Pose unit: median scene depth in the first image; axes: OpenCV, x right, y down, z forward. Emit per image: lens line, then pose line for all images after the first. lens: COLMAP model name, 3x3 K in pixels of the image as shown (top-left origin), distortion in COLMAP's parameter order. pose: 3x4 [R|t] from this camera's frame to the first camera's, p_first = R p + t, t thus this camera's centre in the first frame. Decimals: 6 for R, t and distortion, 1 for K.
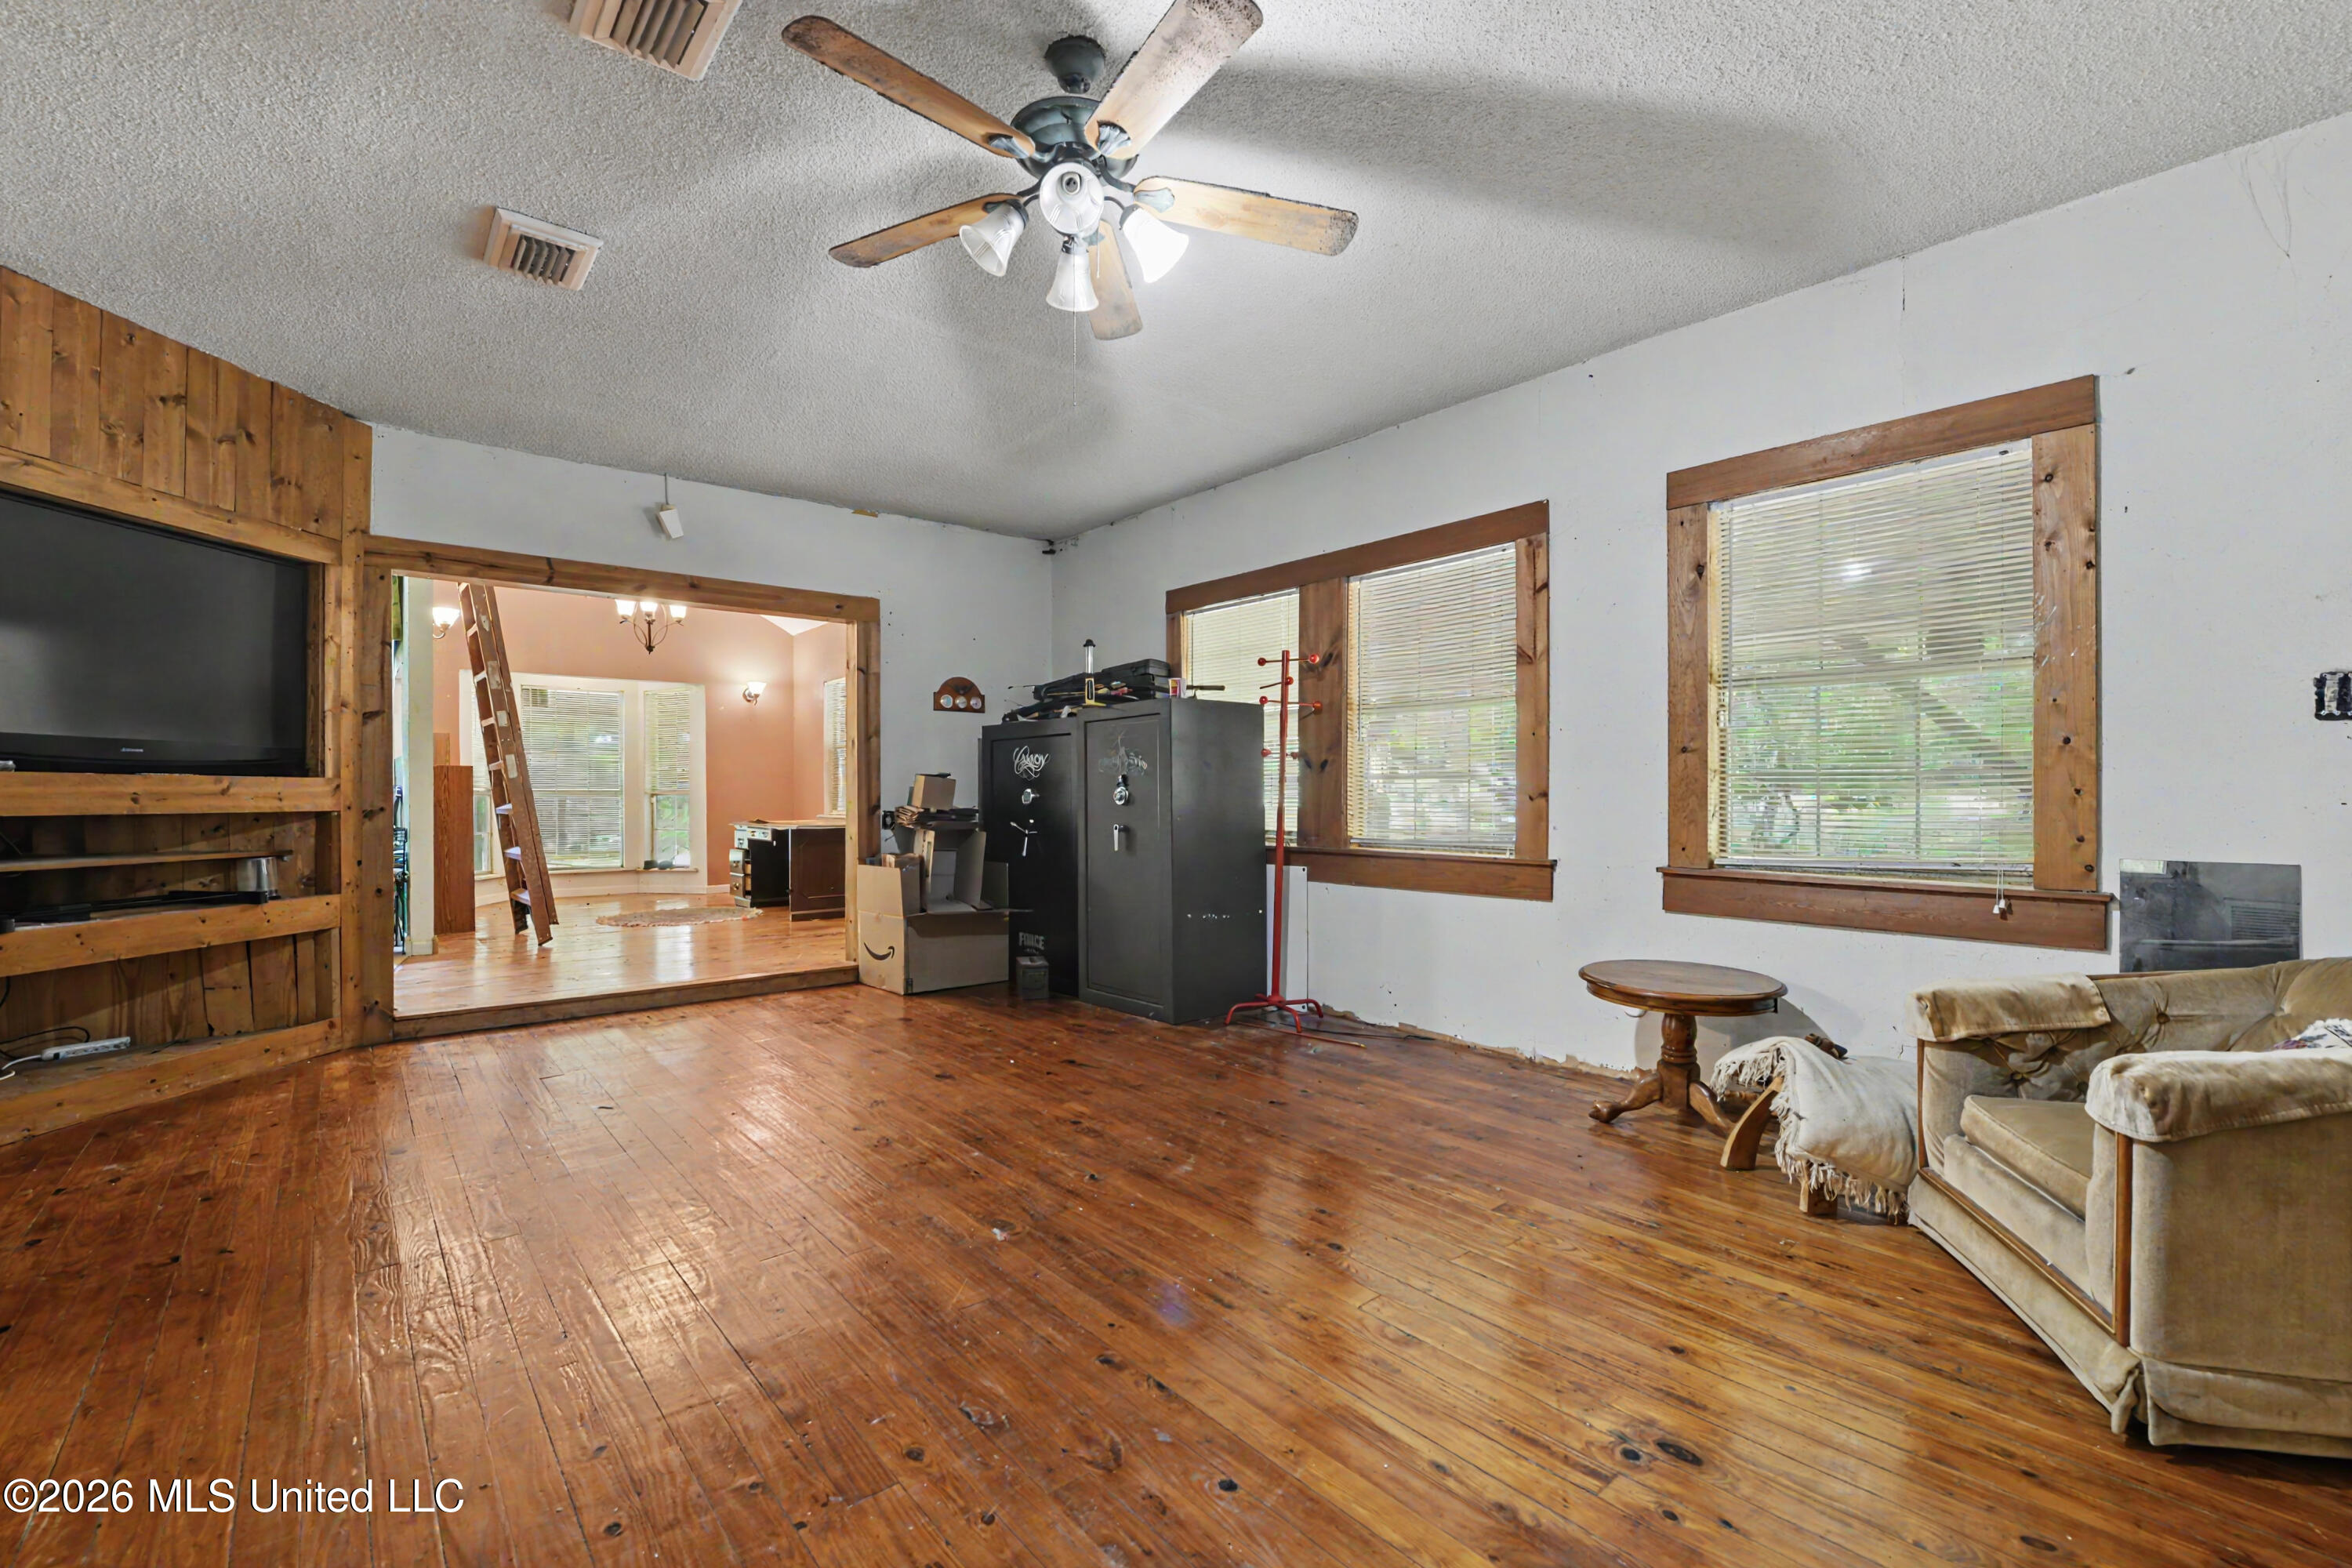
lens RADIAL K [[994.7, 0, 1179.4], [0, 994.7, 795.5], [0, 0, 1]] dist [0.000255, 0.000040]
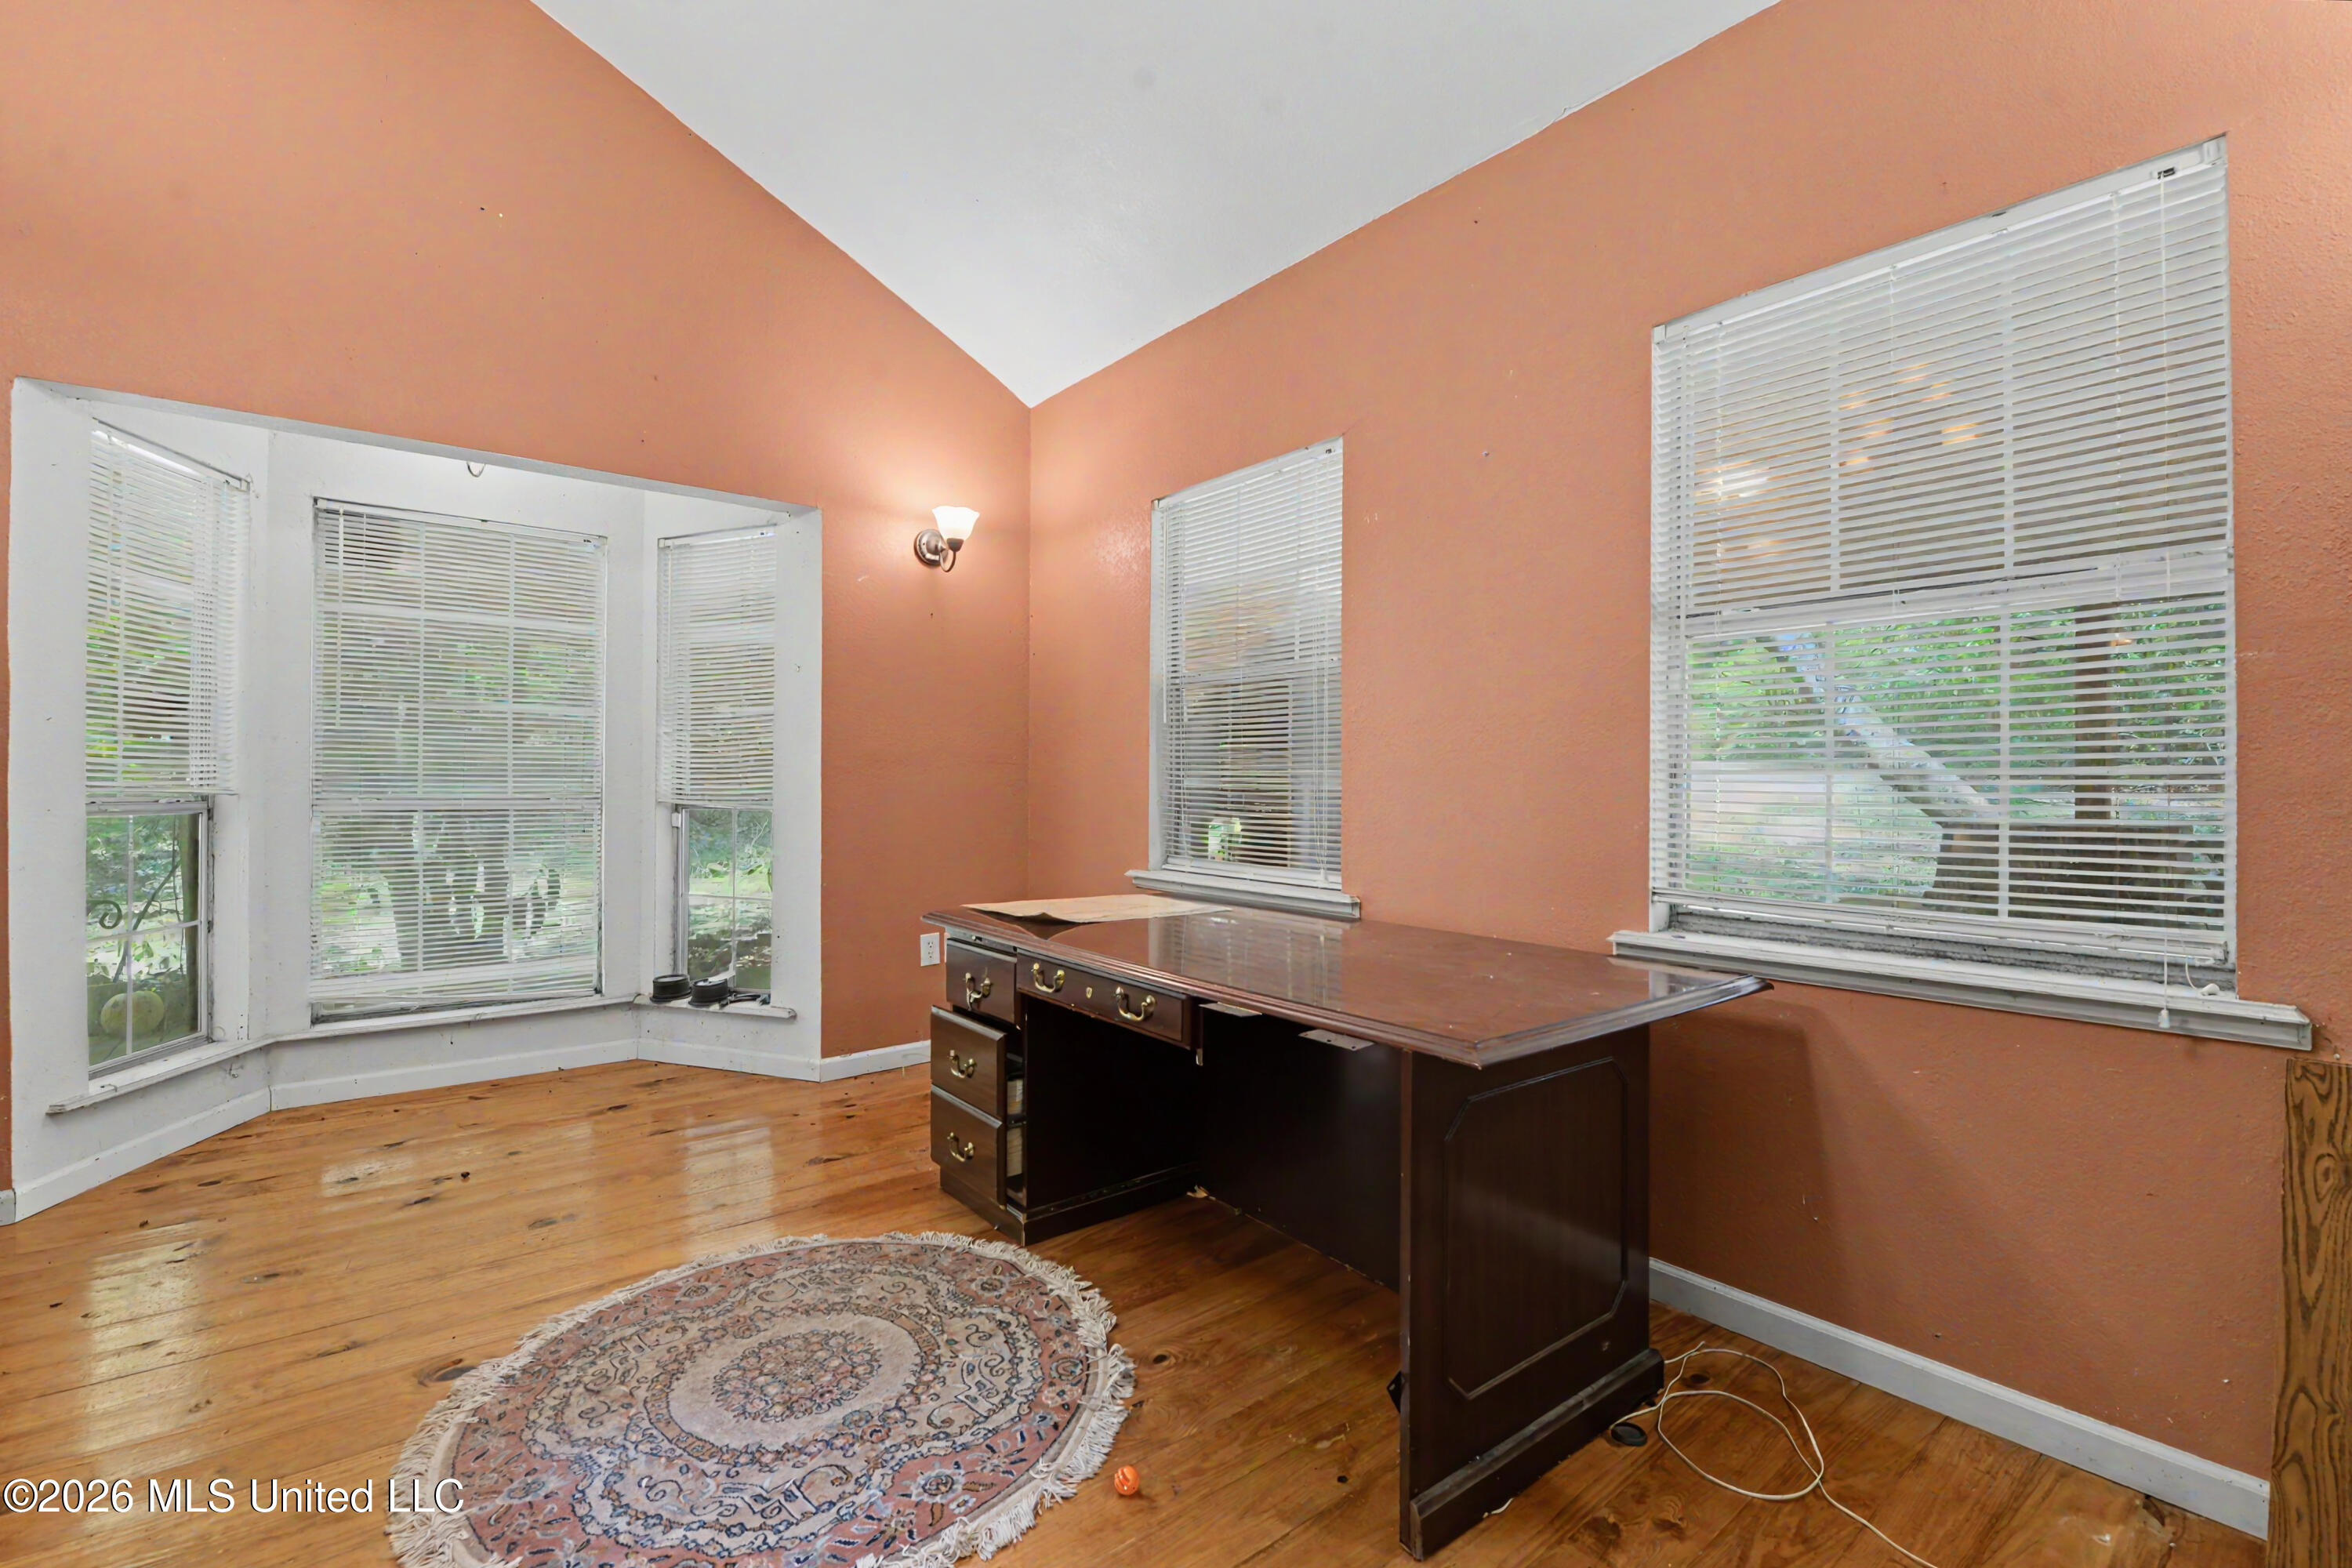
lens RADIAL K [[1014.0, 0, 1173.5], [0, 1014.0, 785.9], [0, 0, 1]] dist [-0.012238, -0.000721]
pose [[0.999433, 0.009530, -0.032284, -0.812859], [-0.009596, 0.999952, -0.001898, -0.025179], [0.032264, 0.002207, 0.999477, 1.538440]]
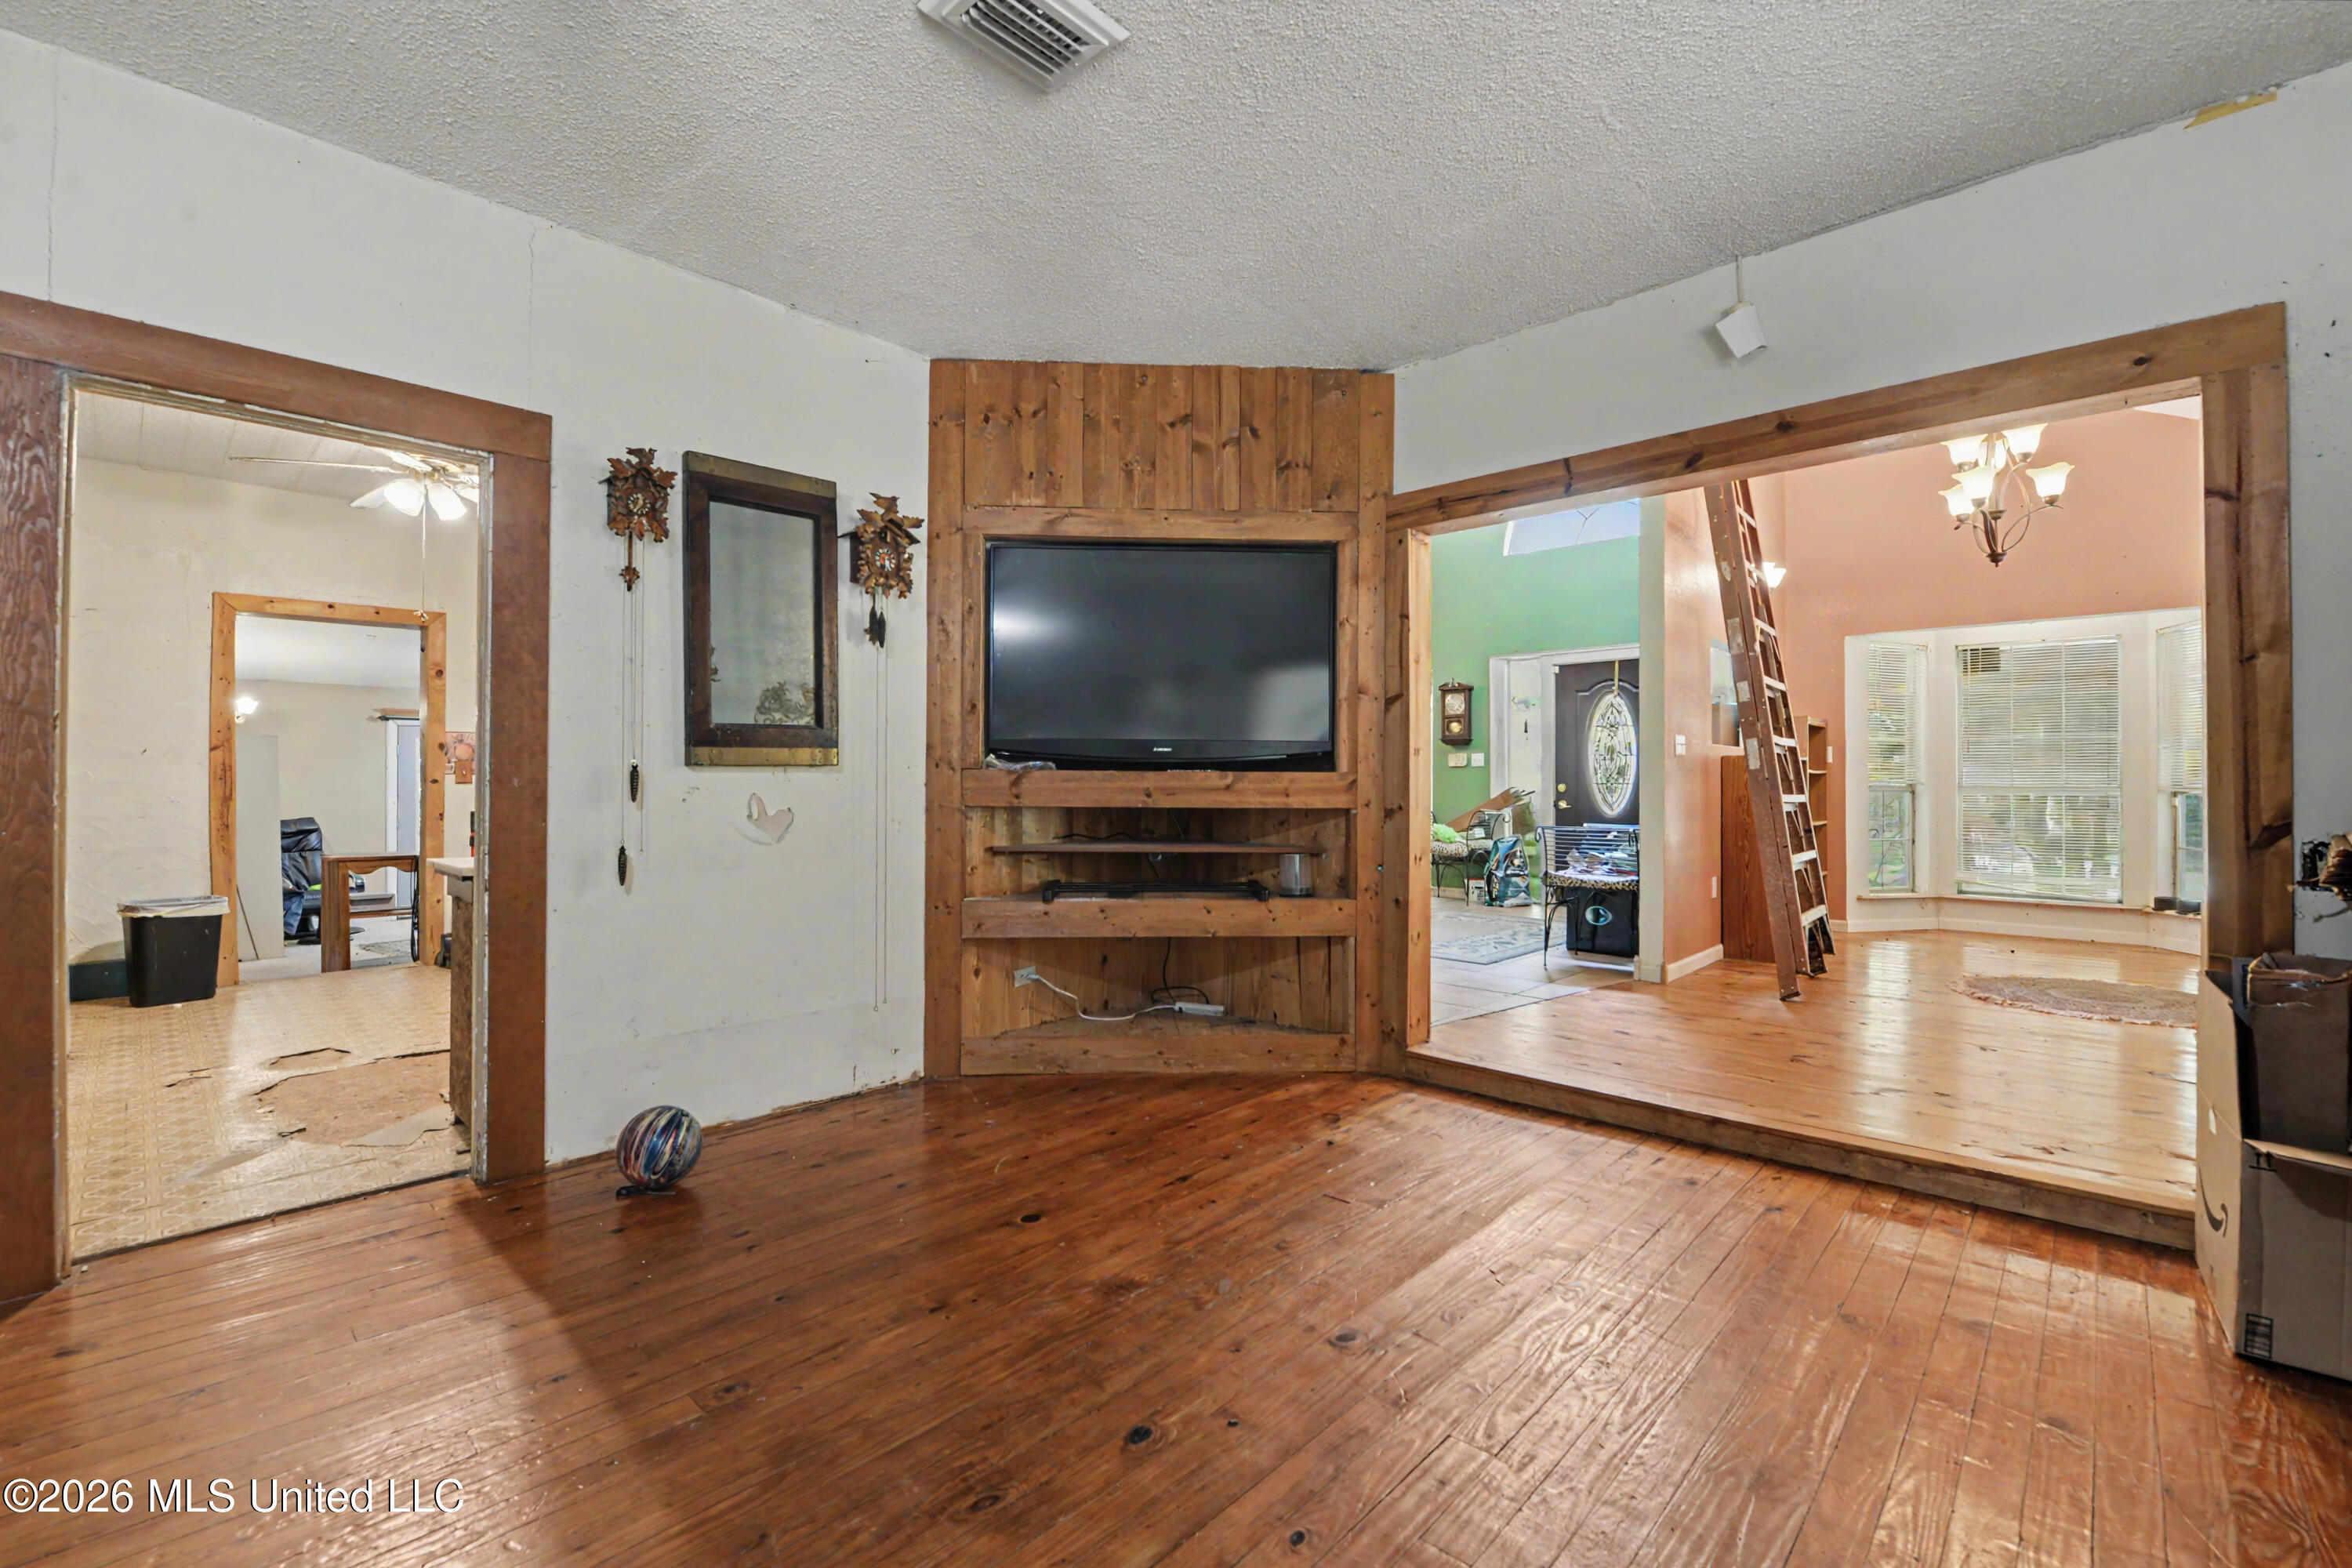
lens RADIAL K [[1014.0, 0, 1177.7], [0, 1014.0, 784.3], [0, 0, 1]] dist [-0.012238, -0.000721]
pose [[0.108837, -0.000864, -0.994059, 0.063482], [-0.005473, 0.999984, -0.001468, -0.004747], [0.994045, 0.005600, 0.108830, 0.785125]]
